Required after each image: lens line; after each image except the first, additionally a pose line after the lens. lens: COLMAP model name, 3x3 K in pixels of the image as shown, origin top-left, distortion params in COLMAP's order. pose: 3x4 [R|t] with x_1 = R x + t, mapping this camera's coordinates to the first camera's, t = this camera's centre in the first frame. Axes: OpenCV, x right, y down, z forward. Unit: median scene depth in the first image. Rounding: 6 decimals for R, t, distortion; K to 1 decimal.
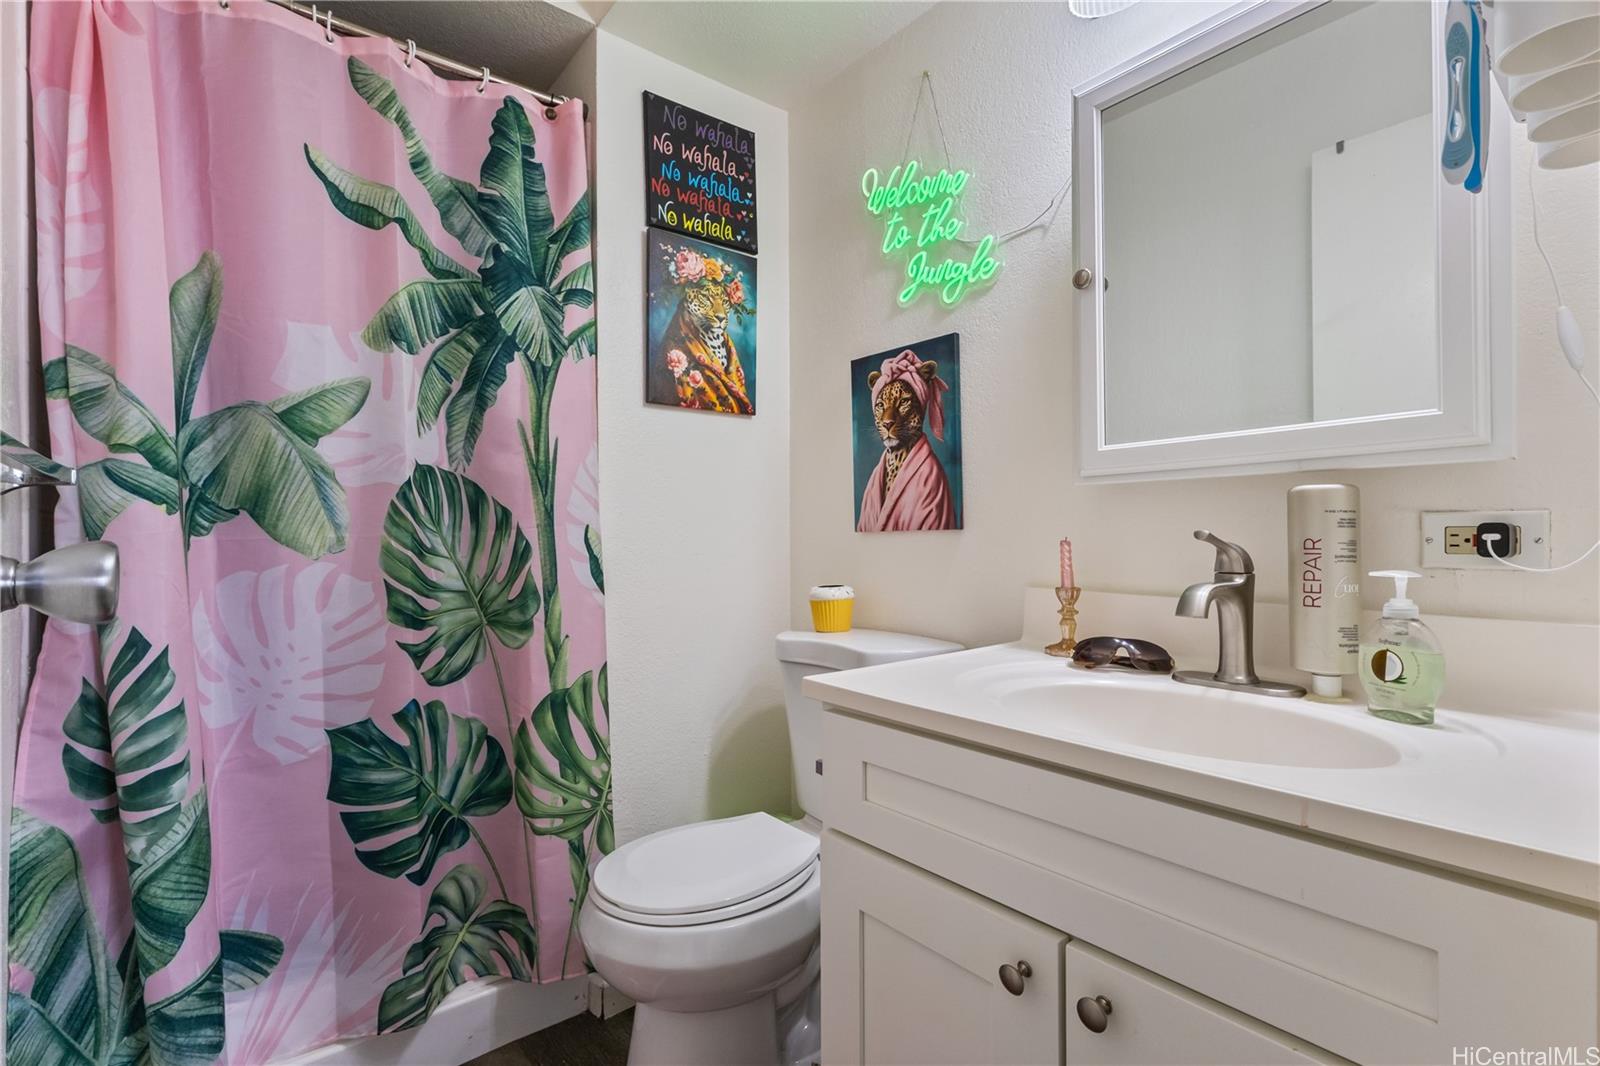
lens RADIAL K [[736.0, 0, 799.4], [0, 736.0, 525.3], [0, 0, 1]] dist [0.001303, 0.000841]
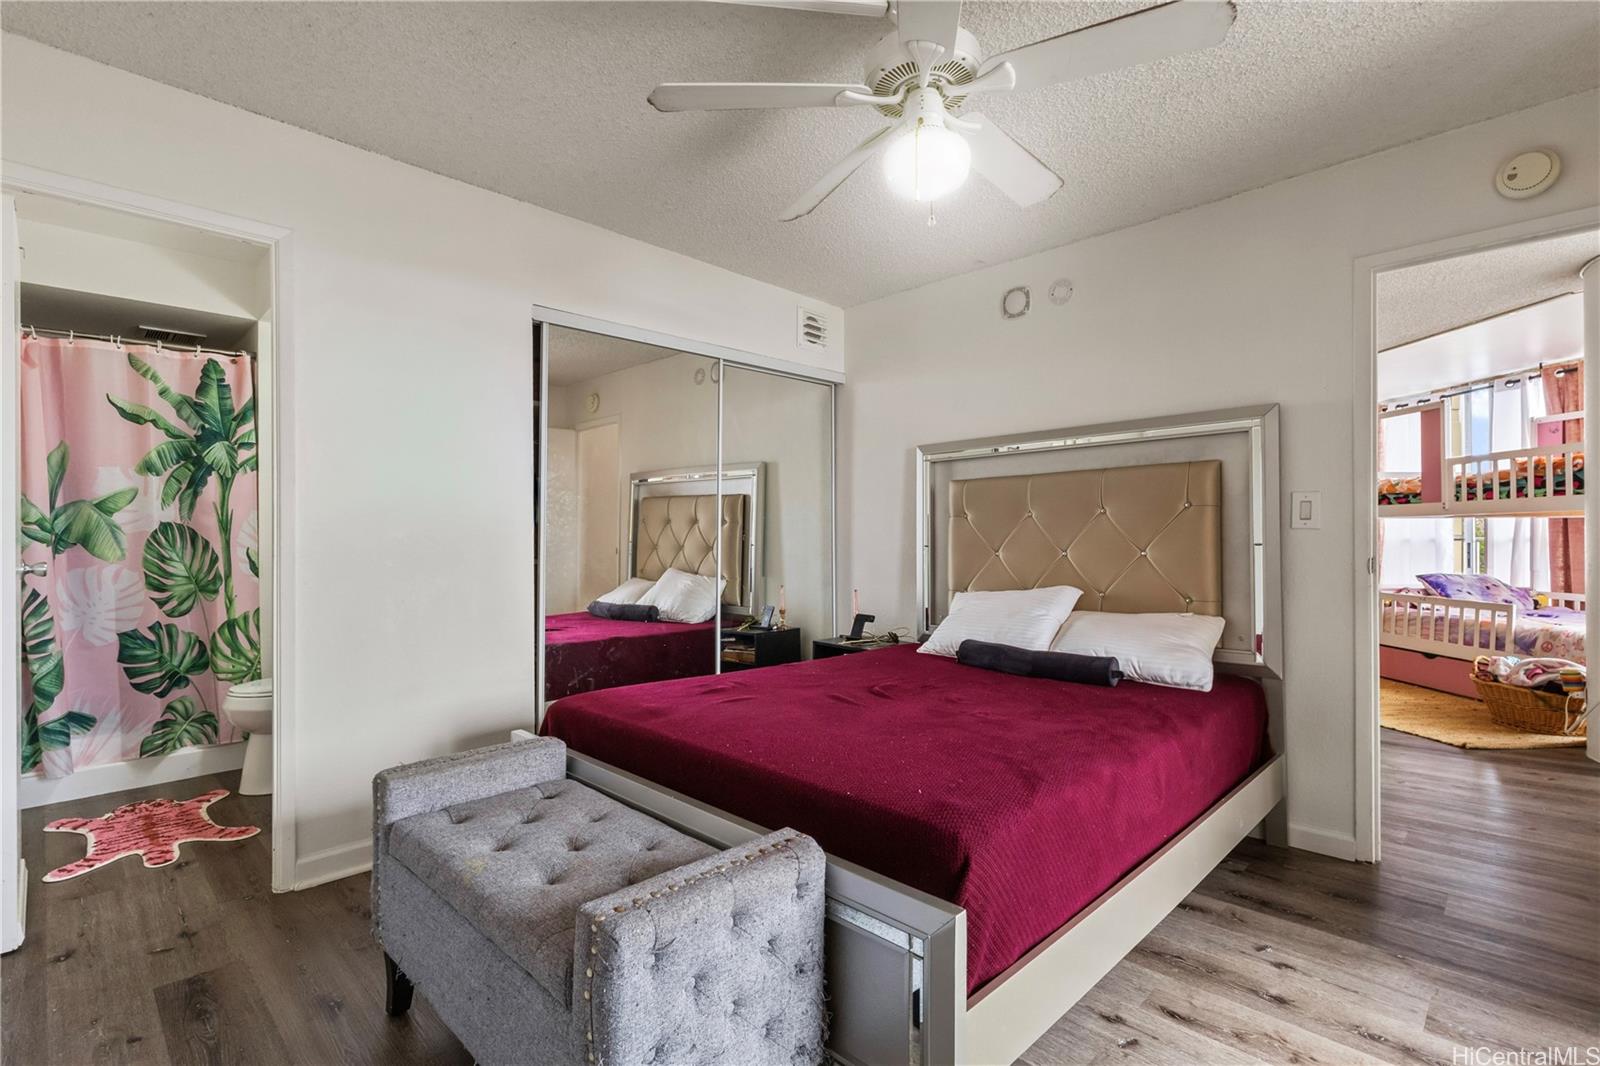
lens RADIAL K [[736.0, 0, 799.4], [0, 736.0, 525.3], [0, 0, 1]] dist [0.001303, 0.000841]
pose [[0.993485, 0.002090, 0.113943, 1.223080], [-0.002263, 0.999996, 0.001393, -0.080579], [-0.113940, -0.001642, 0.993486, -1.553099]]
